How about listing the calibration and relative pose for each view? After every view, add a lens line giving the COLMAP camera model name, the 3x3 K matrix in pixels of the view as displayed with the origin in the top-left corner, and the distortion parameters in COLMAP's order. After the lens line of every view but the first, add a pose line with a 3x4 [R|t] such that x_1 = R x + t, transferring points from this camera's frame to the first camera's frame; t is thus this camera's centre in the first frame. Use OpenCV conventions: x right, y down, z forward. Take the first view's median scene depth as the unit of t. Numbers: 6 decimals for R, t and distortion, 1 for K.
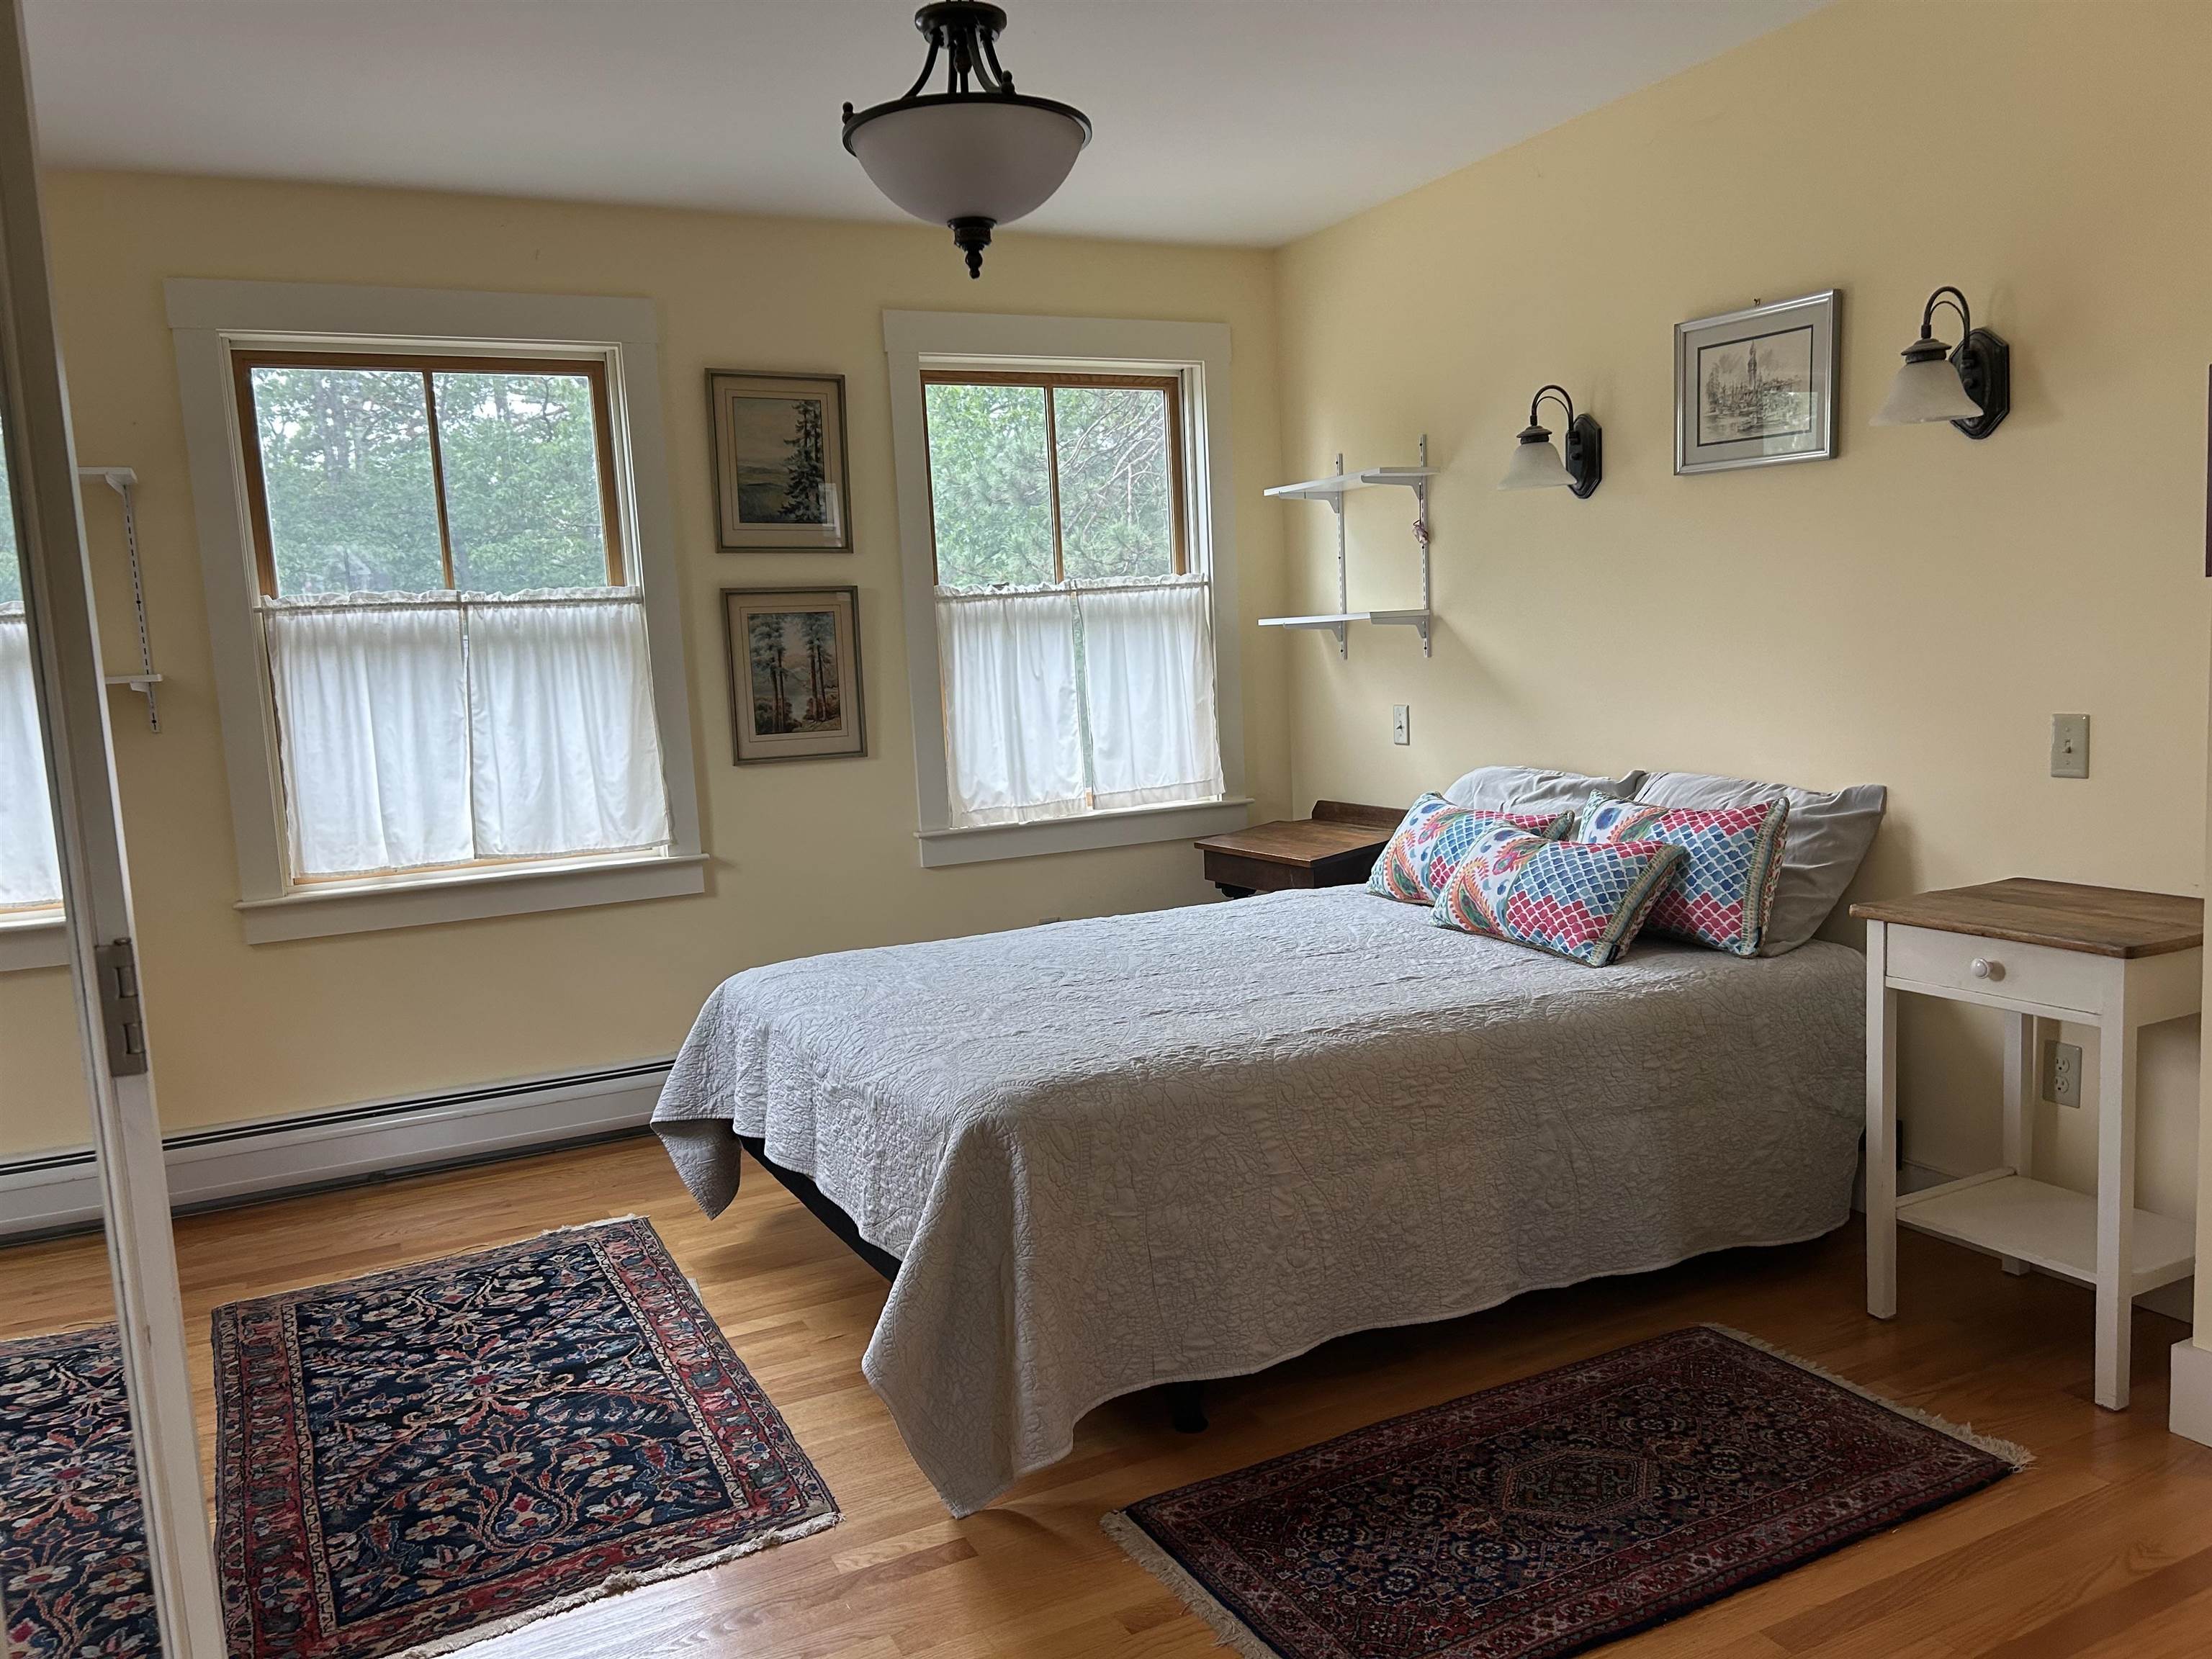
lens RADIAL K [[1661.8, 0, 1110.5], [0, 1661.8, 841.5], [0, 0, 1]] dist [0.044897, -0.047455]
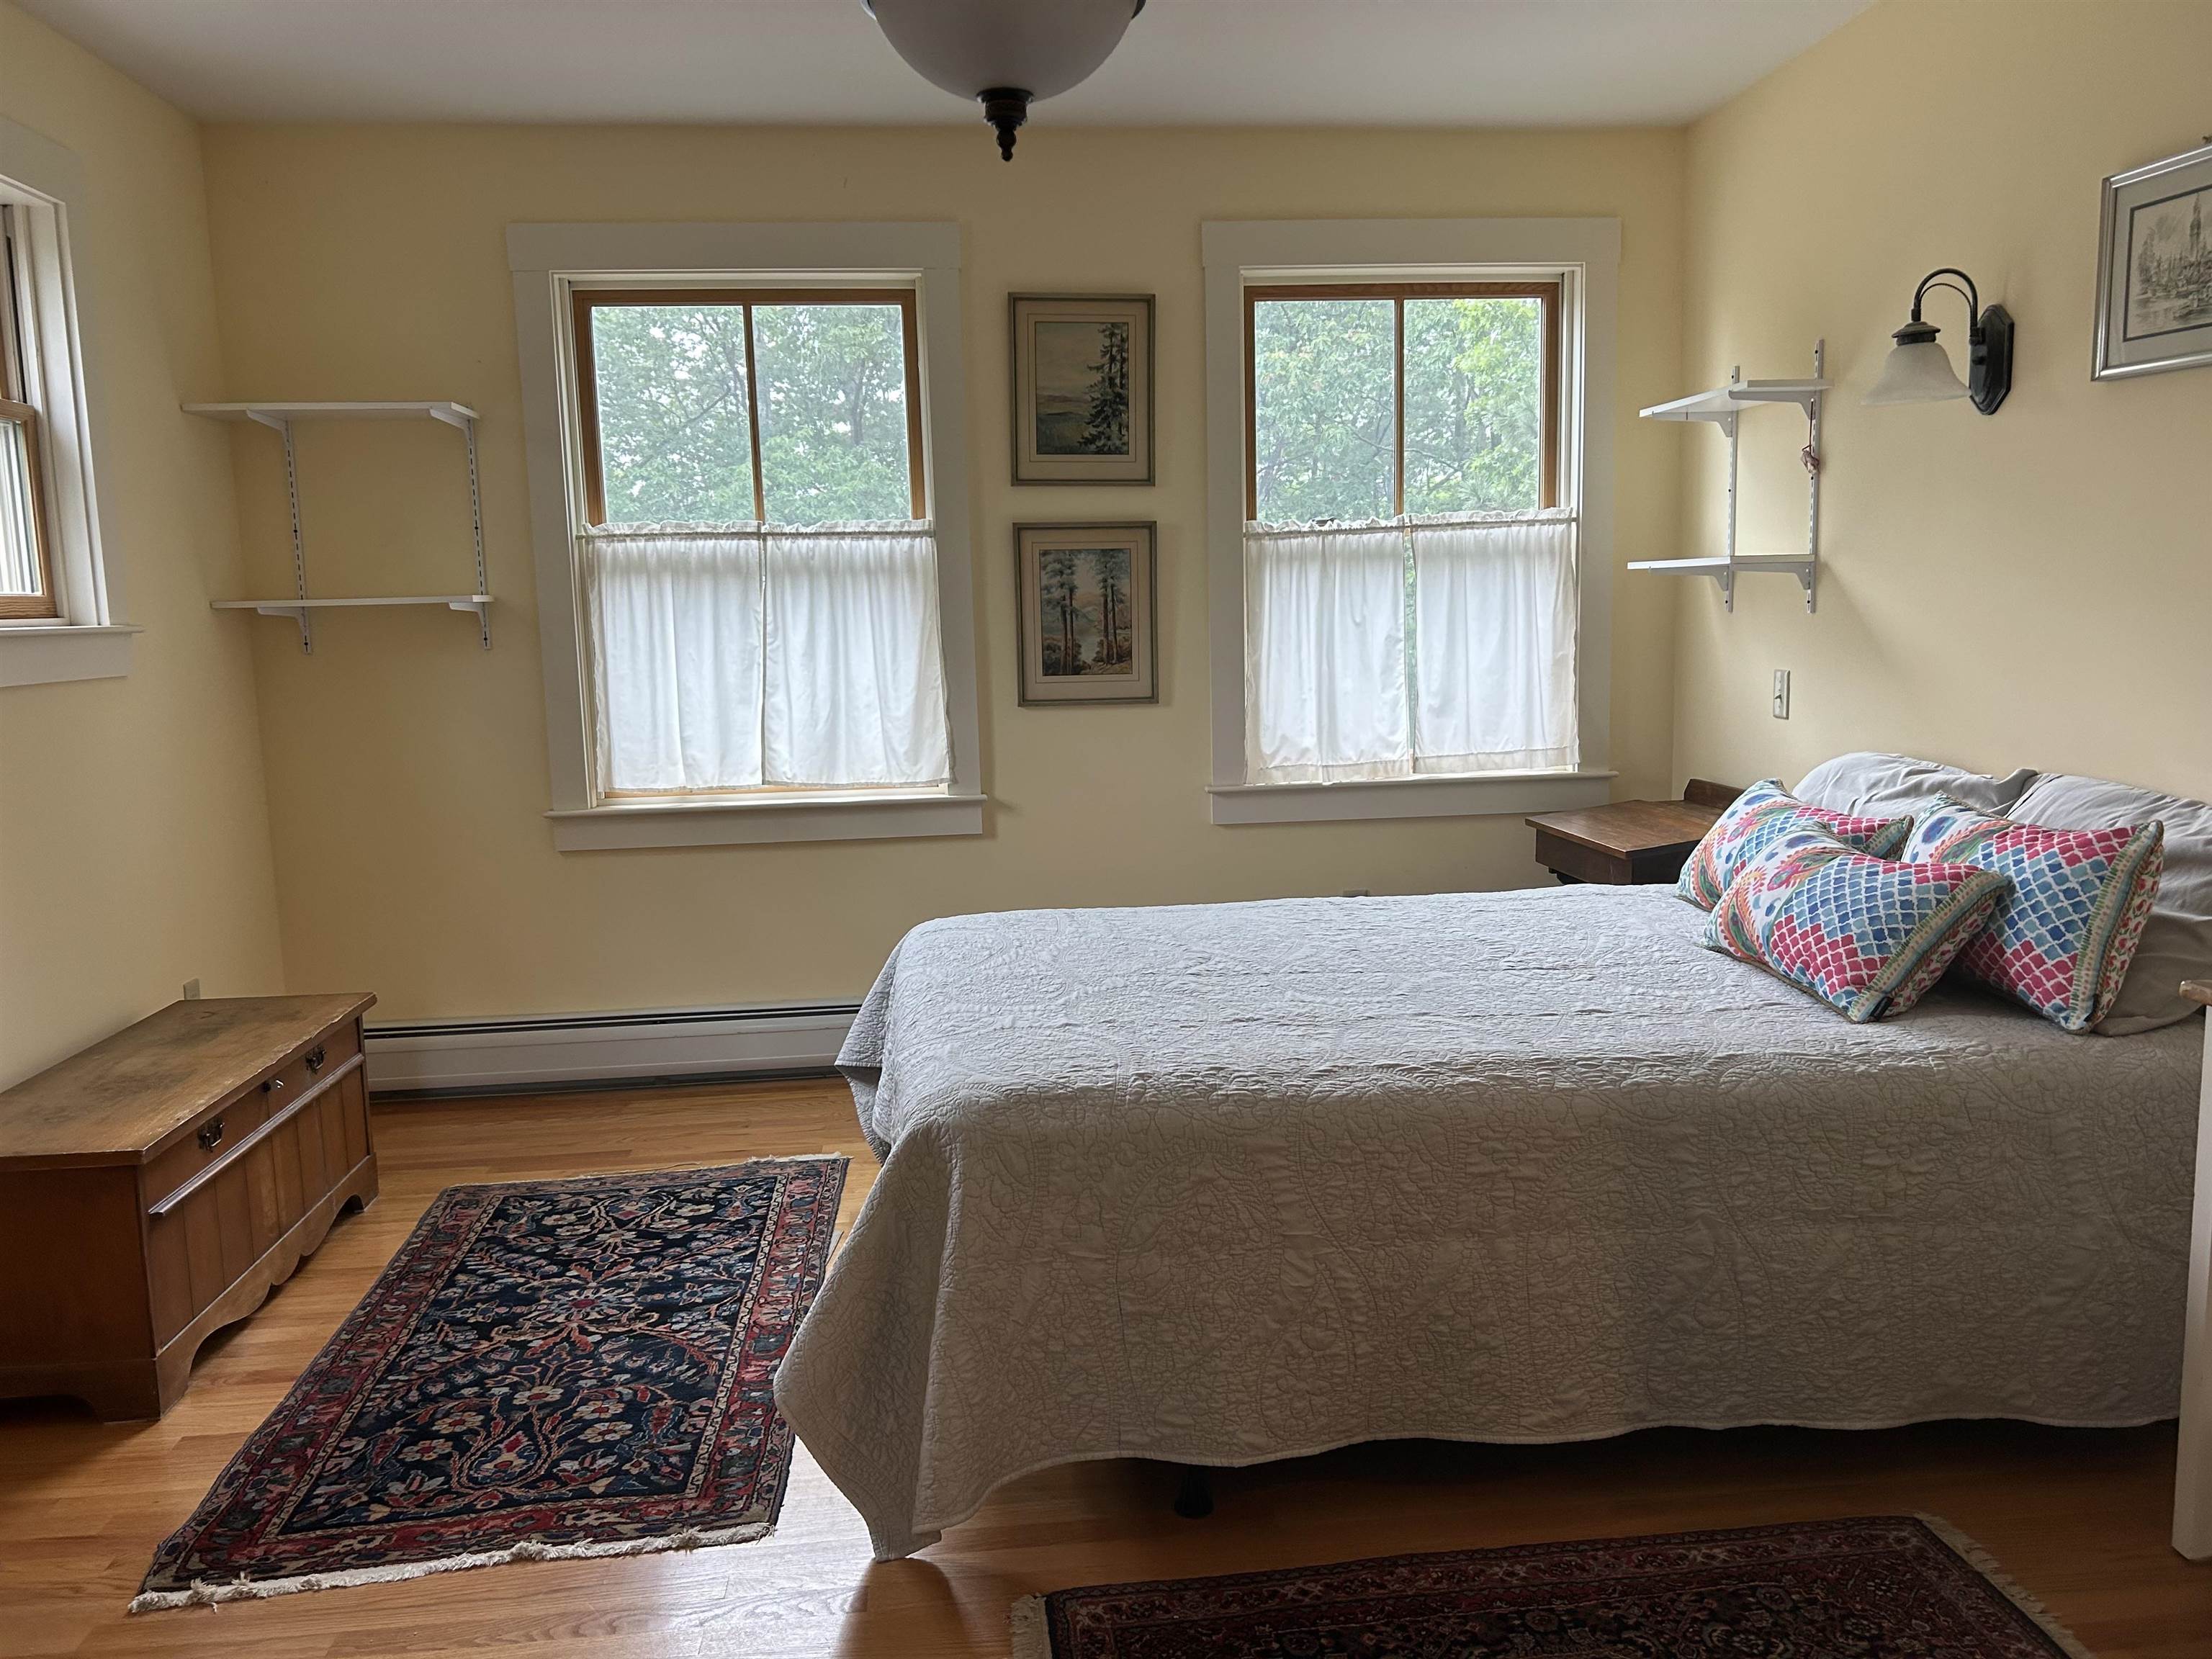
lens RADIAL K [[1661.8, 0, 1105.8], [0, 1661.8, 824.1], [0, 0, 1]] dist [0.044897, -0.047455]
pose [[0.935414, 0.073210, -0.345892, 0.200062], [-0.064123, 0.997231, 0.037659, -0.020402], [0.347691, -0.013047, 0.937518, 0.135642]]
